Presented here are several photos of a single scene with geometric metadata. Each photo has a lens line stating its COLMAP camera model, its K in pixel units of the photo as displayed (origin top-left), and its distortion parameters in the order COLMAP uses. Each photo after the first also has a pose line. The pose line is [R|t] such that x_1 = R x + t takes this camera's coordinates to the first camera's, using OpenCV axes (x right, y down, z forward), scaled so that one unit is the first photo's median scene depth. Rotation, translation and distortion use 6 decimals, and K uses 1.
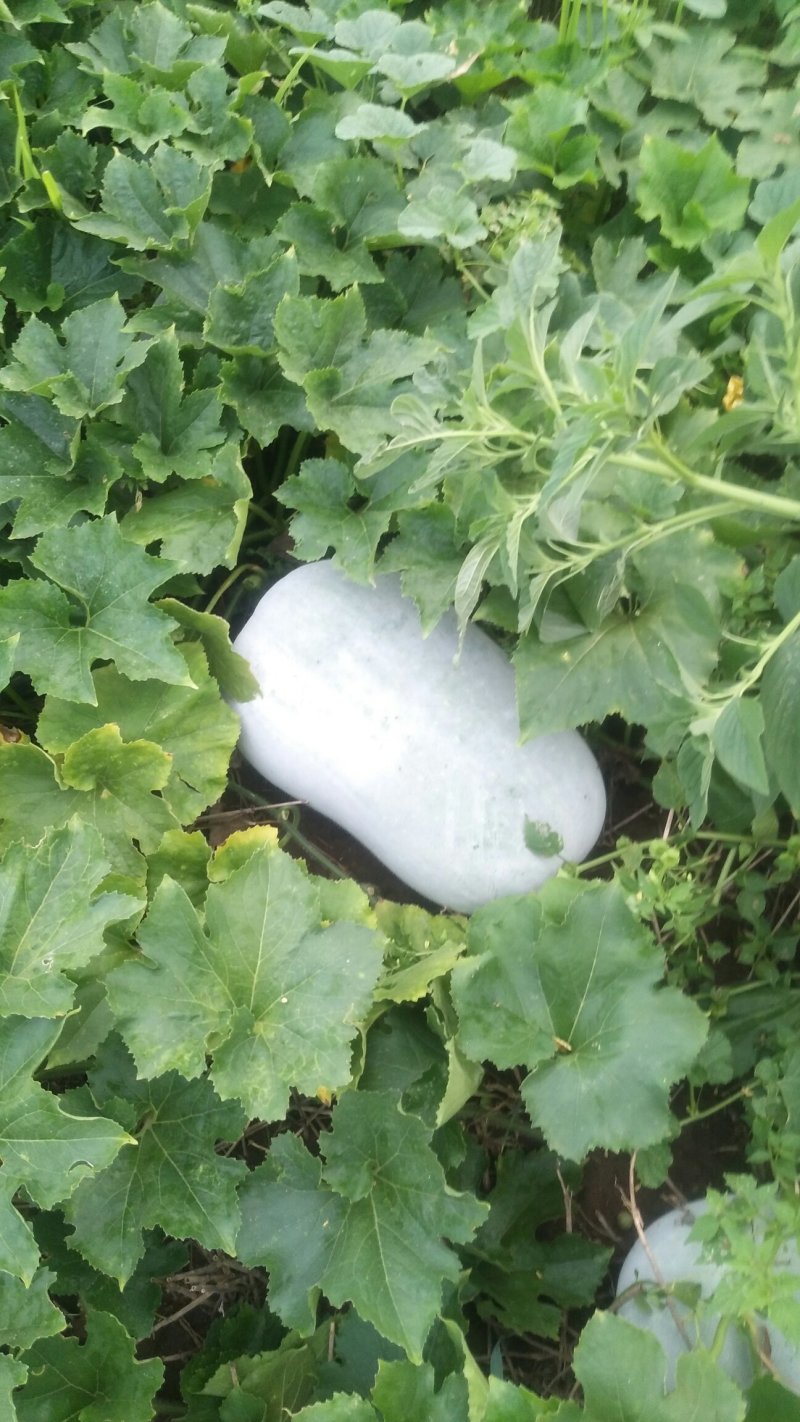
lens RADIAL K [[1040.9, 0, 430.6], [0, 1040.9, 708.5], [0, 0, 1]] dist [0.093463, -0.143480]
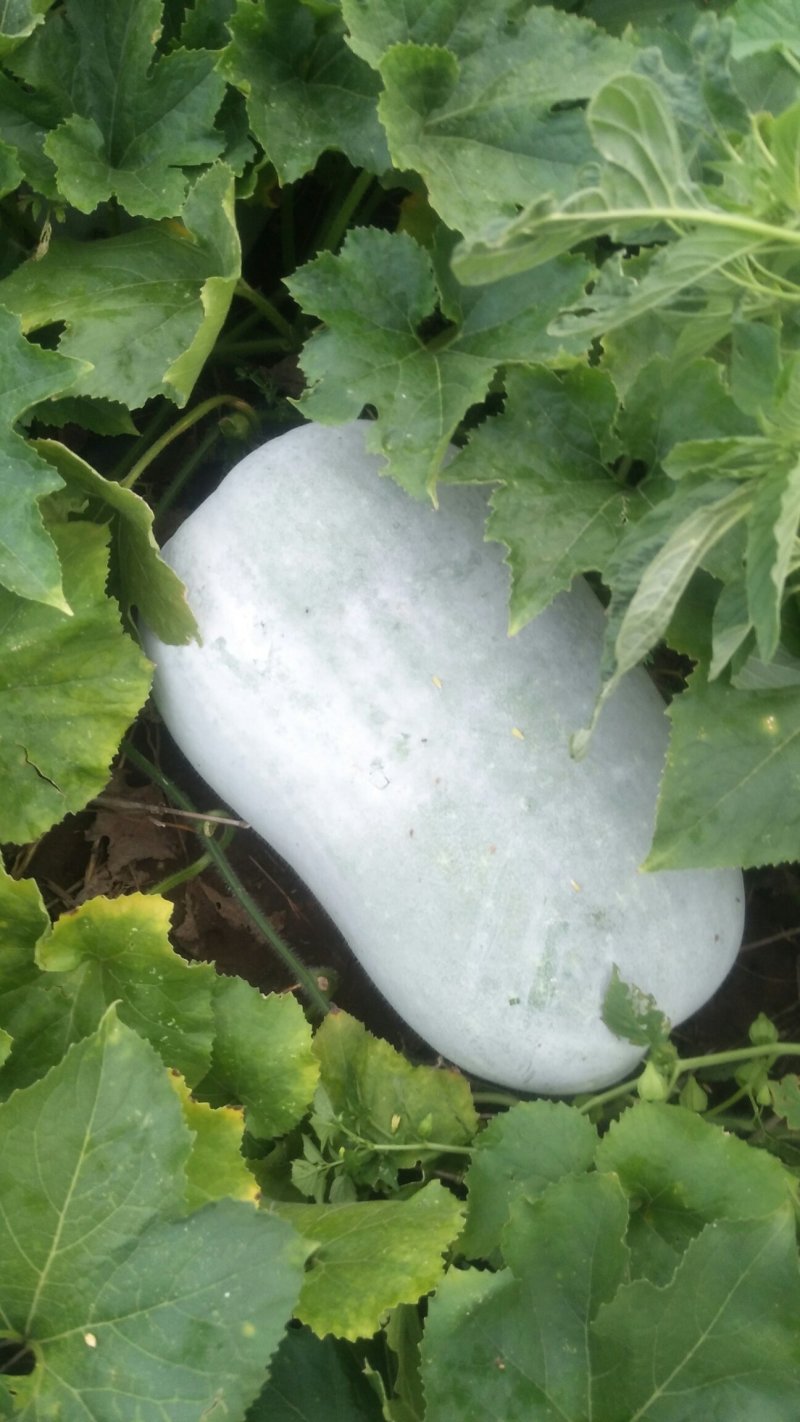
lens RADIAL K [[1040.9, 0, 430.6], [0, 1040.9, 708.5], [0, 0, 1]] dist [0.093463, -0.143480]
pose [[0.977820, 0.208979, 0.014005, -0.040198], [-0.208514, 0.964971, 0.159225, -0.096048], [0.019760, -0.158613, 0.987143, 0.440925]]
